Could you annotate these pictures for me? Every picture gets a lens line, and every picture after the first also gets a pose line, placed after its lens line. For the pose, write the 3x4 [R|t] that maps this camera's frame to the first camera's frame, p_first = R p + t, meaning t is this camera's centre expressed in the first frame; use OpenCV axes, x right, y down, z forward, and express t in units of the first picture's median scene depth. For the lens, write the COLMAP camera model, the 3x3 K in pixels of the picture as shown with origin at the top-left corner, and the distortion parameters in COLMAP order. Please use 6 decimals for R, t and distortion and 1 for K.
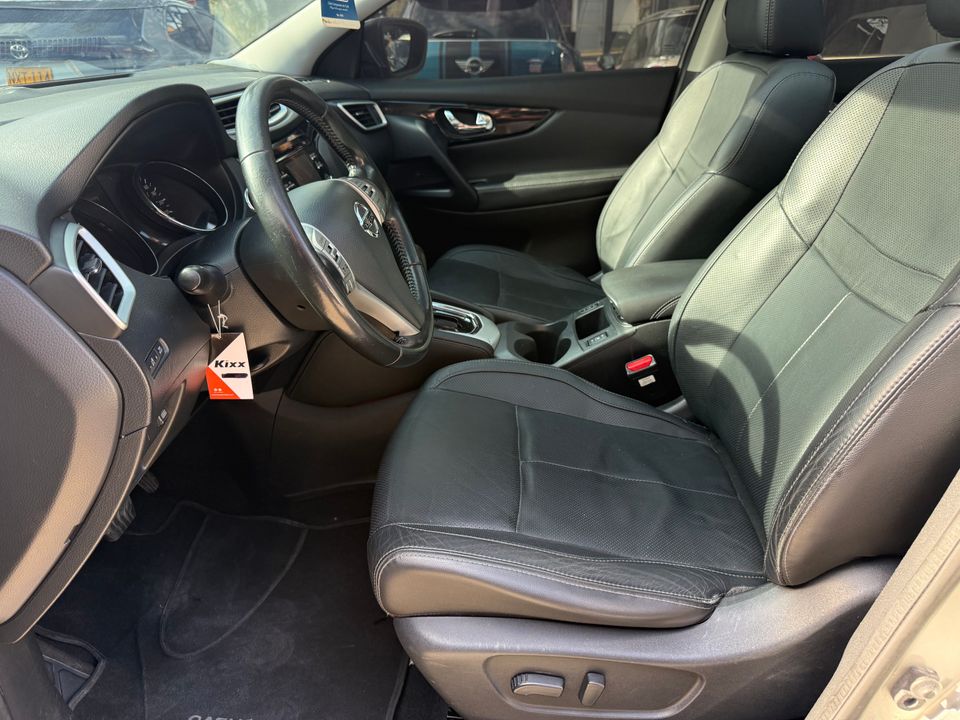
lens RADIAL K [[688.6, 0, 480.0], [0, 688.6, 360.0], [0, 0, 1]] dist [0.035400, -0.037867]
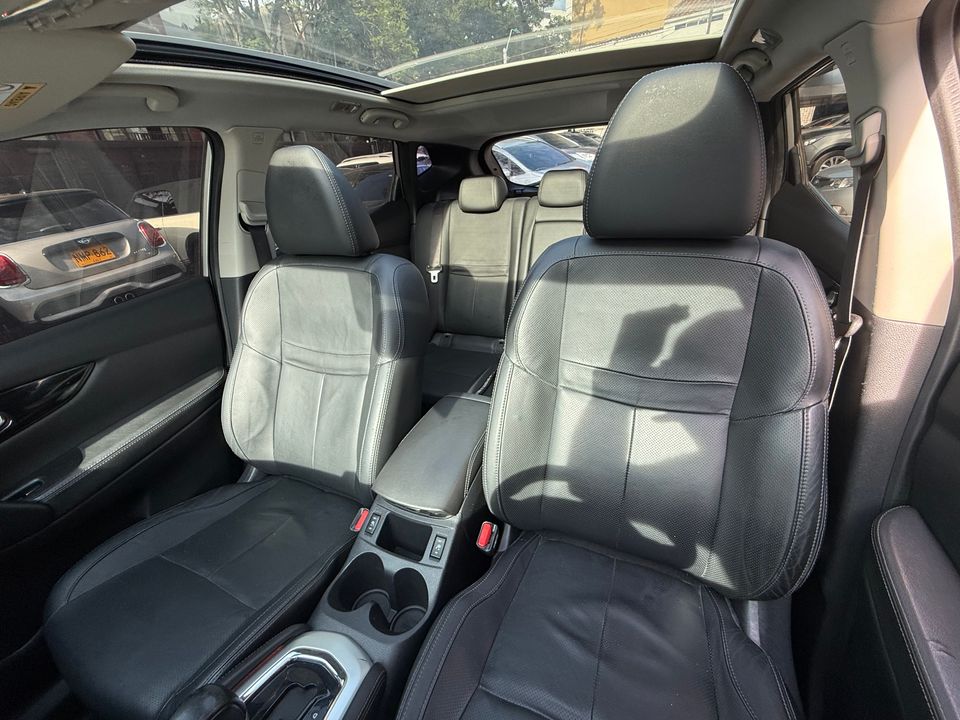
lens RADIAL K [[388.4, 0, 480.0], [0, 388.4, 360.0], [0, 0, 1]] dist [0.001446, 0.000114]
pose [[0.359334, -0.465777, 0.808660, -0.104775], [0.470085, 0.838911, 0.274316, -0.273589], [-0.806164, 0.281568, 0.520403, 0.376061]]
